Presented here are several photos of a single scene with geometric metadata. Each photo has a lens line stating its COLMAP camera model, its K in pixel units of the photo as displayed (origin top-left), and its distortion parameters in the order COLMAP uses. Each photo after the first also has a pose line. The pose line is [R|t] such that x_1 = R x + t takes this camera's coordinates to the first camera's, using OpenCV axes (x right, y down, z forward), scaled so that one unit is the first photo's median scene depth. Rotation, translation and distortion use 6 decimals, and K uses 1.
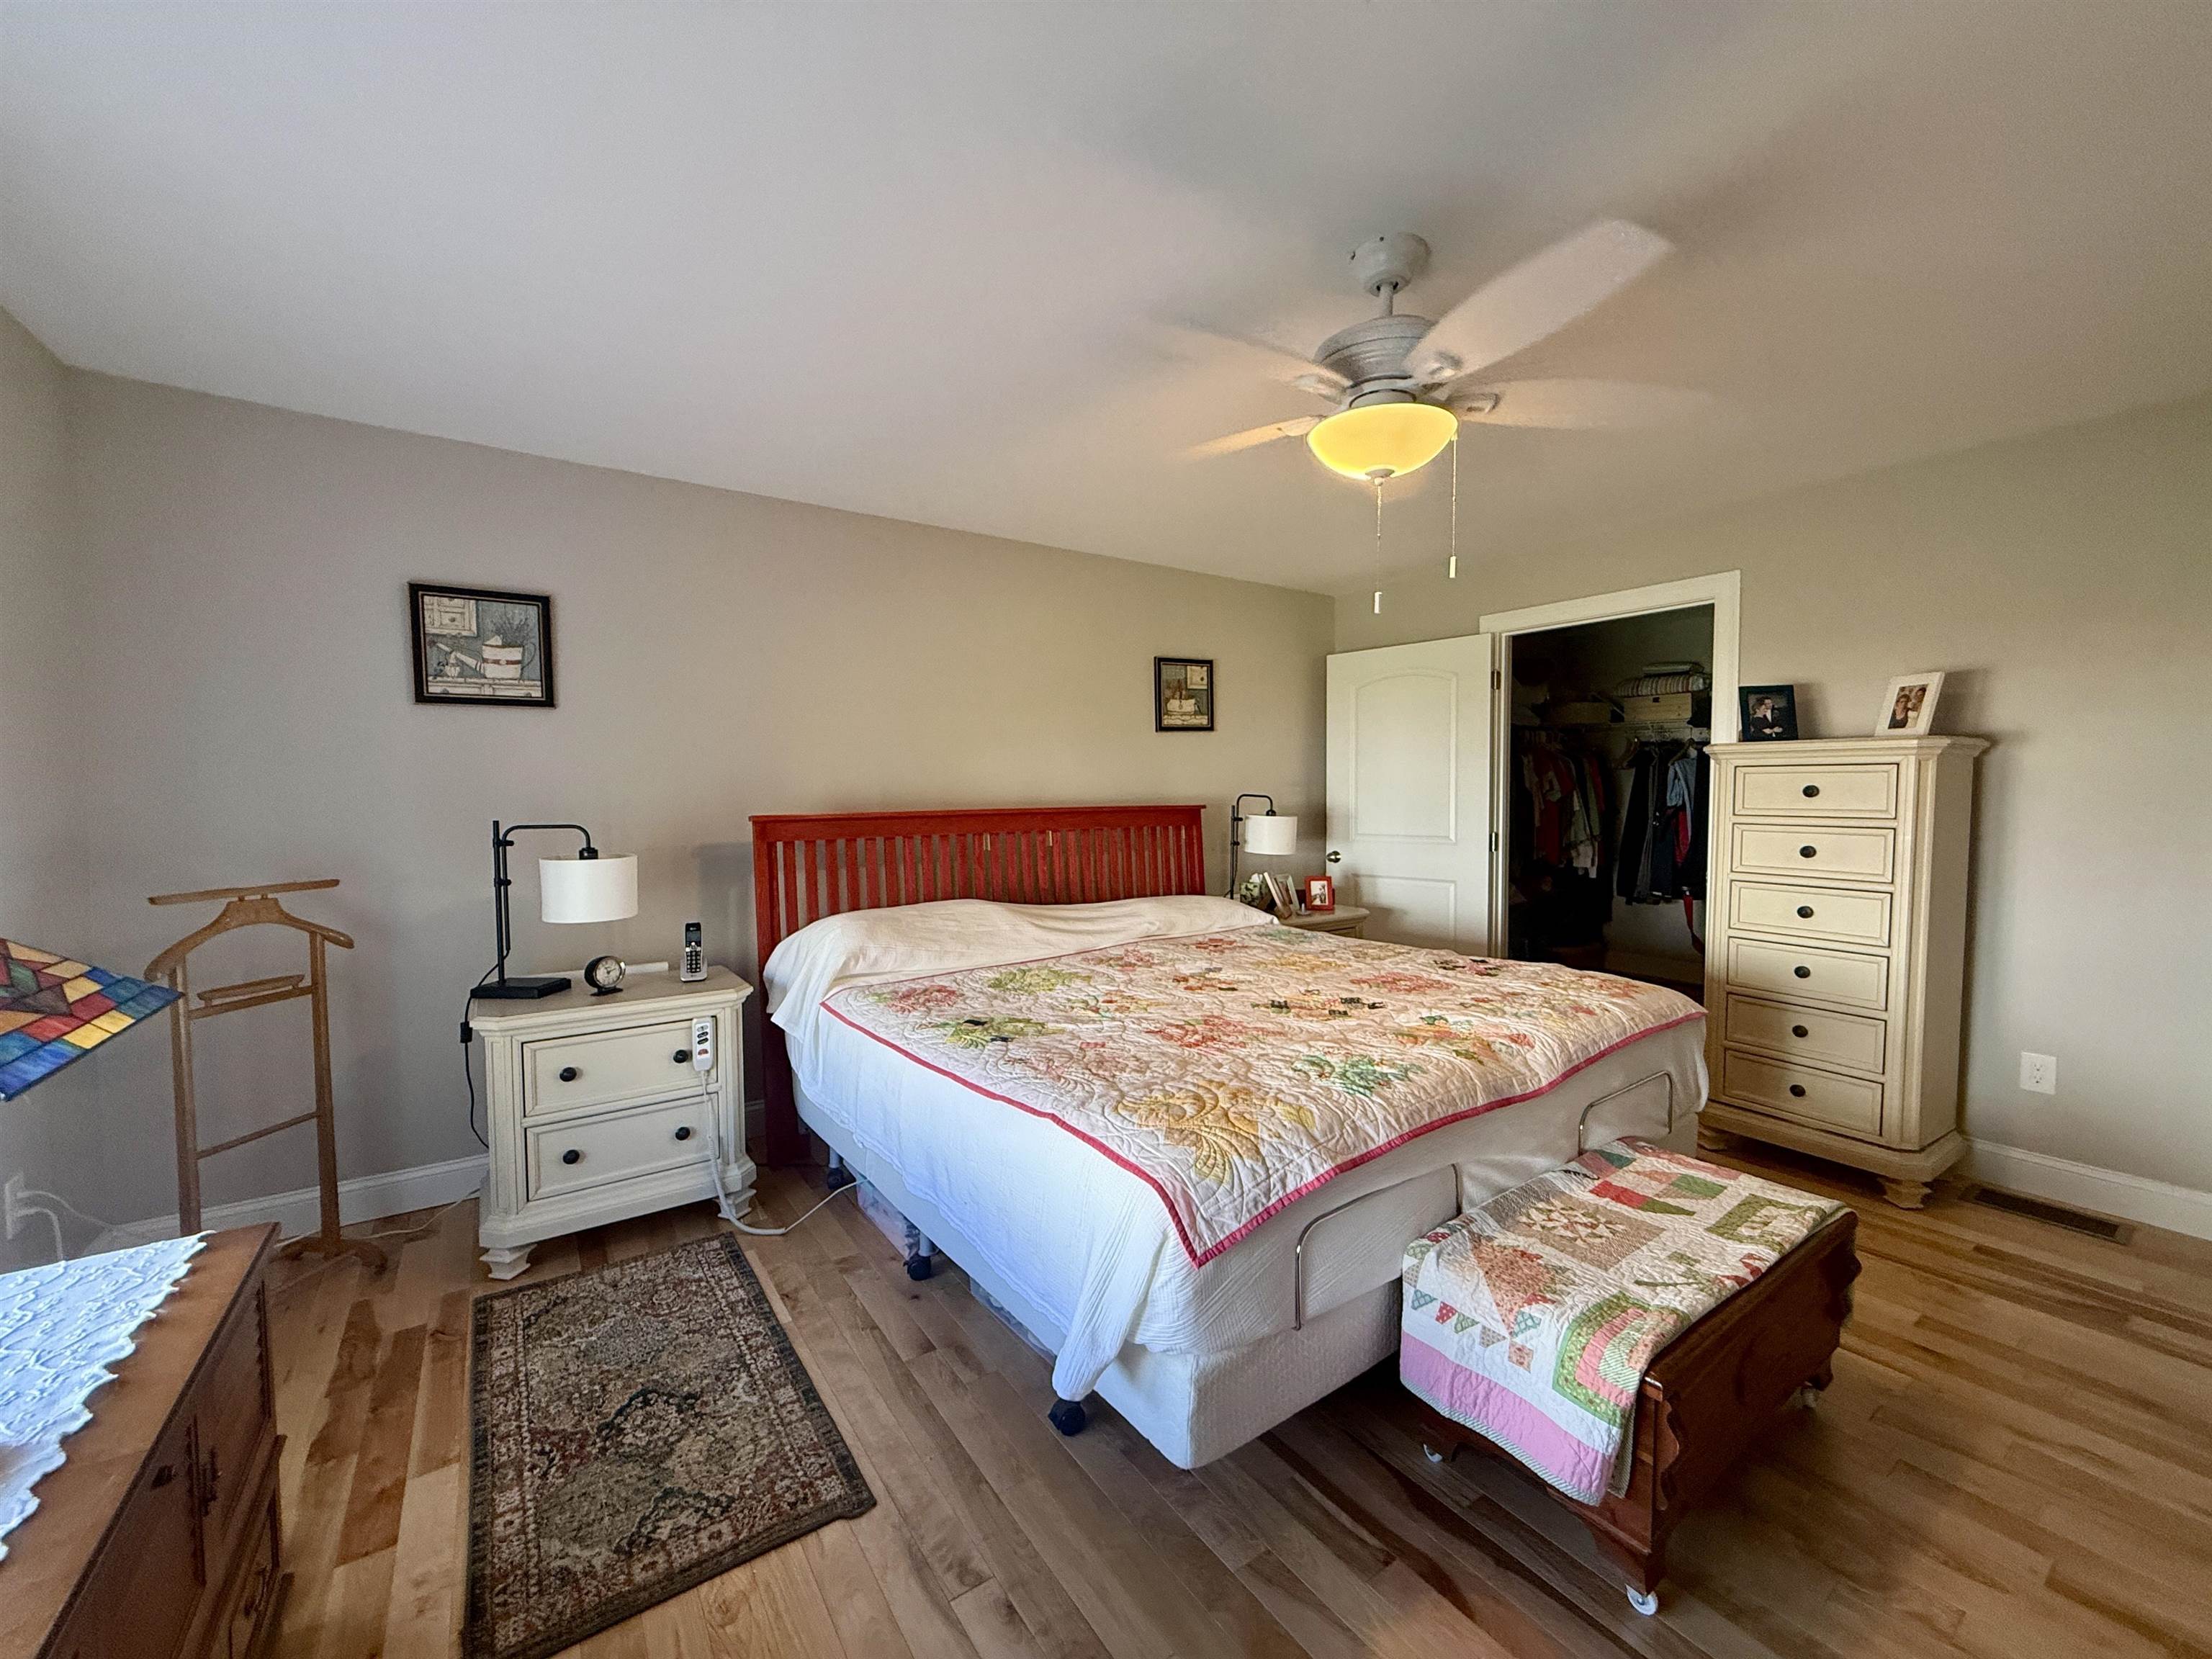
lens RADIAL K [[883.6, 0, 1111.5], [0, 883.6, 832.5], [0, 0, 1]] dist [0.002991, -0.000245]
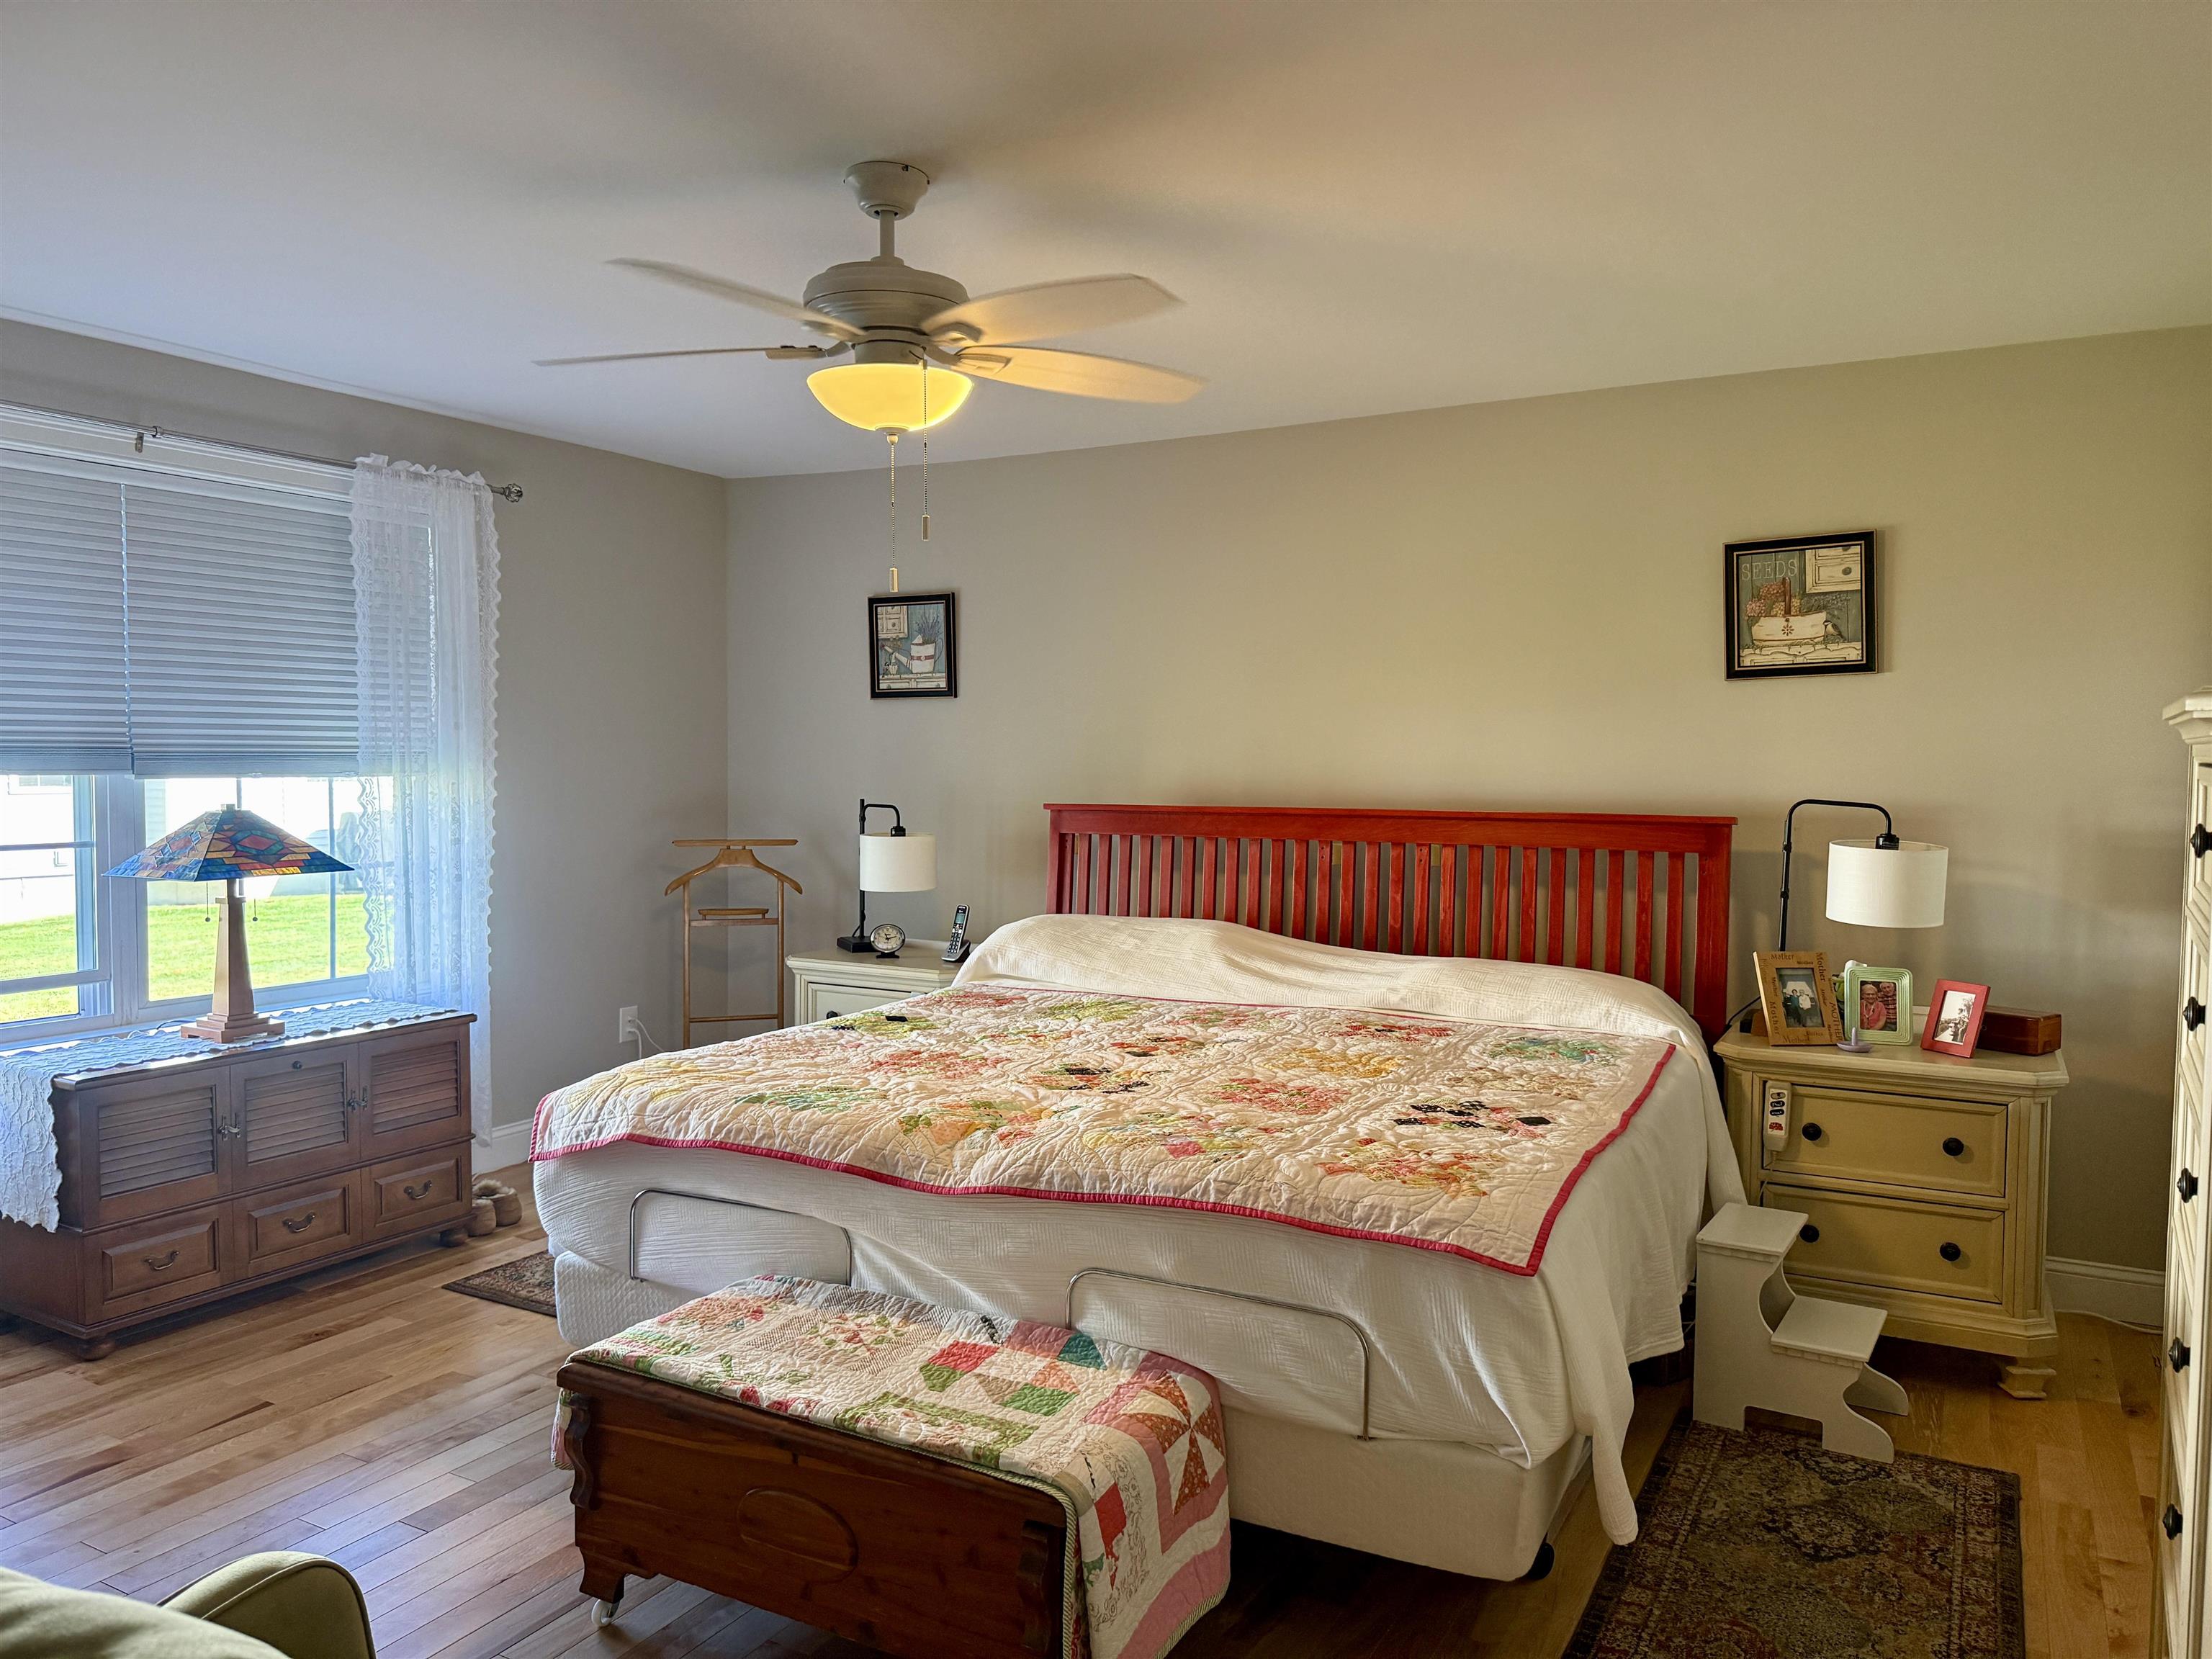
lens RADIAL K [[1565.2, 0, 1104.6], [0, 1565.2, 832.3], [0, 0, 1]] dist [0.039819, -0.044787]
pose [[0.430192, 0.049986, -0.901353, 1.211976], [-0.053302, 0.998130, 0.029913, -0.044616], [0.901163, 0.035175, 0.432052, 0.364847]]
